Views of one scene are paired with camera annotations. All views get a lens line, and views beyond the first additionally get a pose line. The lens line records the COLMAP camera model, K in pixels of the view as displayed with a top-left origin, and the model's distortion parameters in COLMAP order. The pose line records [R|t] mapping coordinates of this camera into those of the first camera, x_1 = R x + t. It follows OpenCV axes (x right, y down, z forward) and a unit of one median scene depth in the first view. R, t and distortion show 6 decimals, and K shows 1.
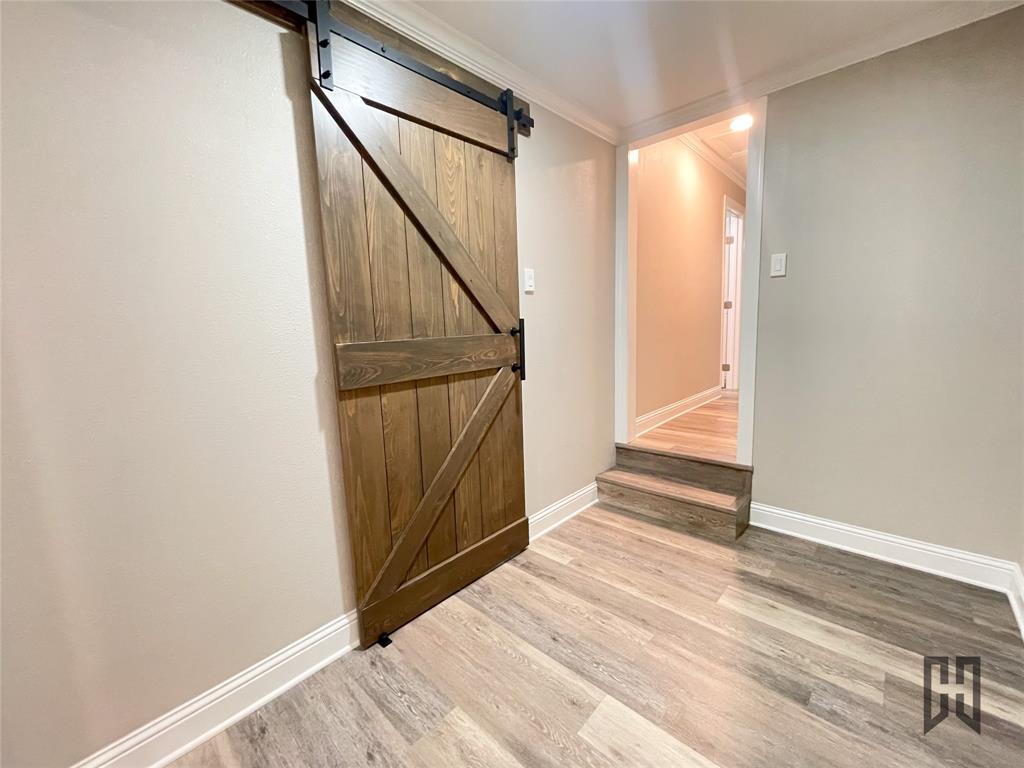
lens RADIAL K [[416.7, 0, 509.5], [0, 416.7, 383.9], [0, 0, 1]] dist [-0.003617, 0.001619]
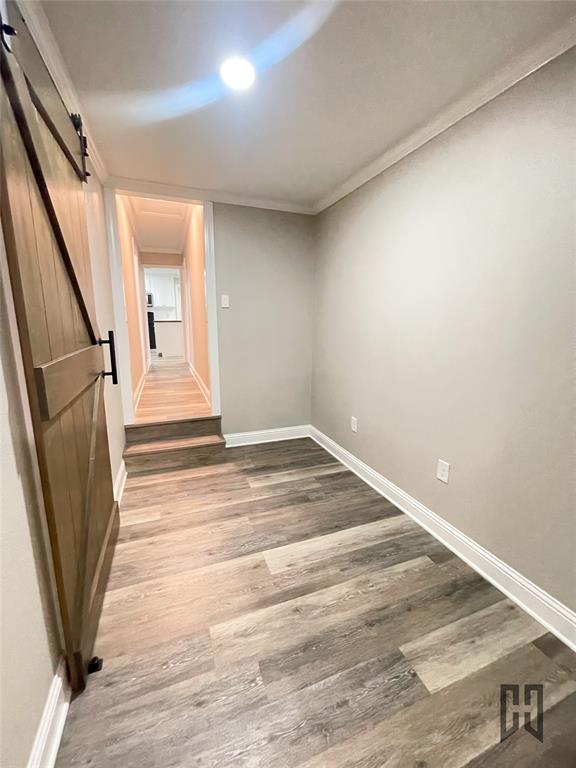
lens RADIAL K [[312.6, 0, 282.5], [0, 312.6, 382.7], [0, 0, 1]] dist [-0.003617, 0.001619]
pose [[0.445153, -0.138064, 0.884747, -0.519014], [0.102055, 0.989427, 0.103051, -0.054210], [-0.889620, 0.044419, 0.454536, 0.193751]]
